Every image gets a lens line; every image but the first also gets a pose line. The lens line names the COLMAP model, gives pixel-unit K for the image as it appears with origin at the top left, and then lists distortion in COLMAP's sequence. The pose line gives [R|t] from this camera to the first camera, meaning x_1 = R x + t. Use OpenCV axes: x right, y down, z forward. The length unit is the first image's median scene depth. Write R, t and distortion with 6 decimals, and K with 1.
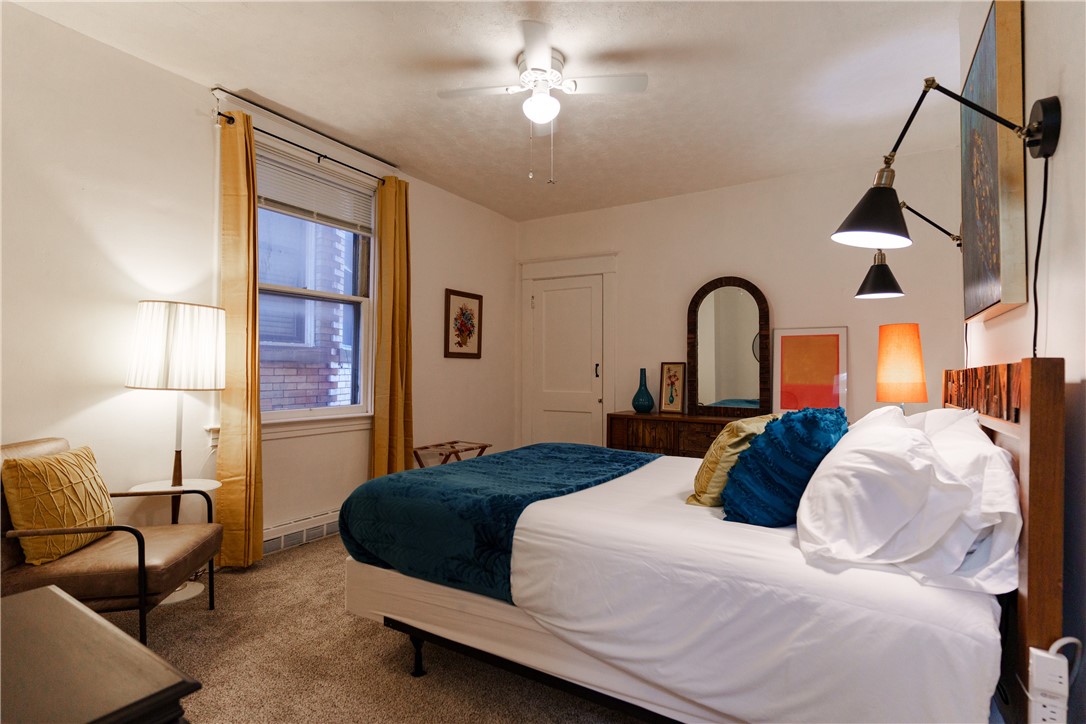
lens RADIAL K [[513.4, 0, 543.0], [0, 513.4, 364.4], [0, 0, 1]] dist [0.000085, 0.000491]
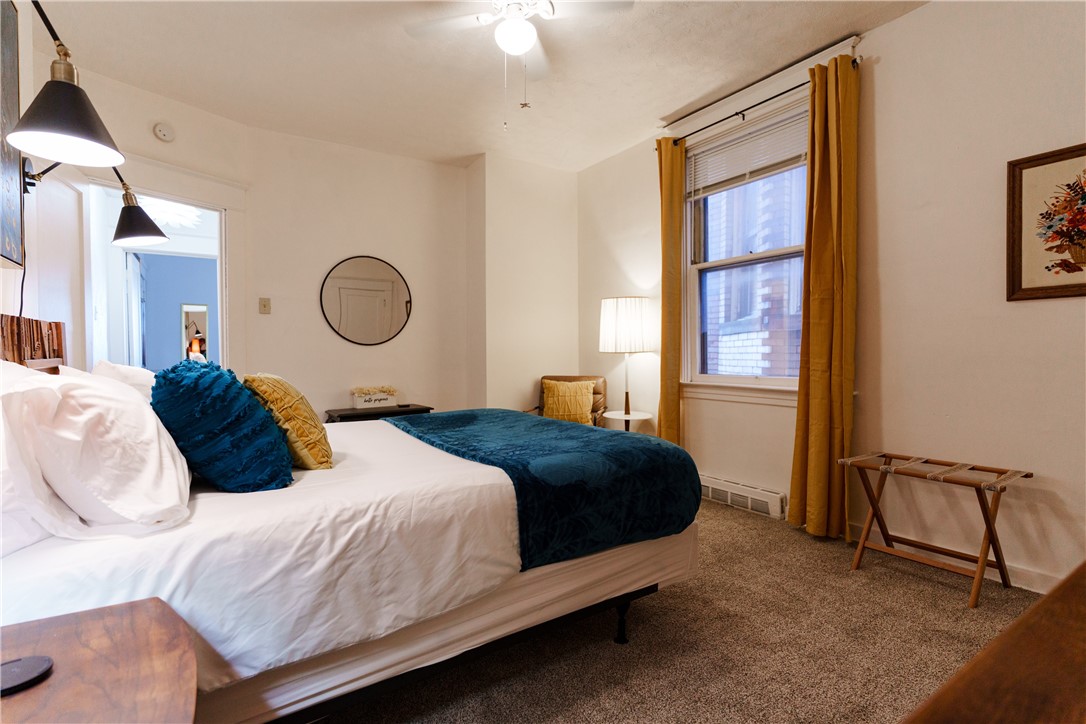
lens RADIAL K [[513.4, 0, 543.0], [0, 513.4, 364.4], [0, 0, 1]] dist [0.000085, 0.000491]
pose [[-0.405854, 0.020074, -0.913717, 0.574269], [0.021796, 0.999687, 0.012282, 0.041309], [0.913678, -0.014931, -0.406165, 0.992491]]
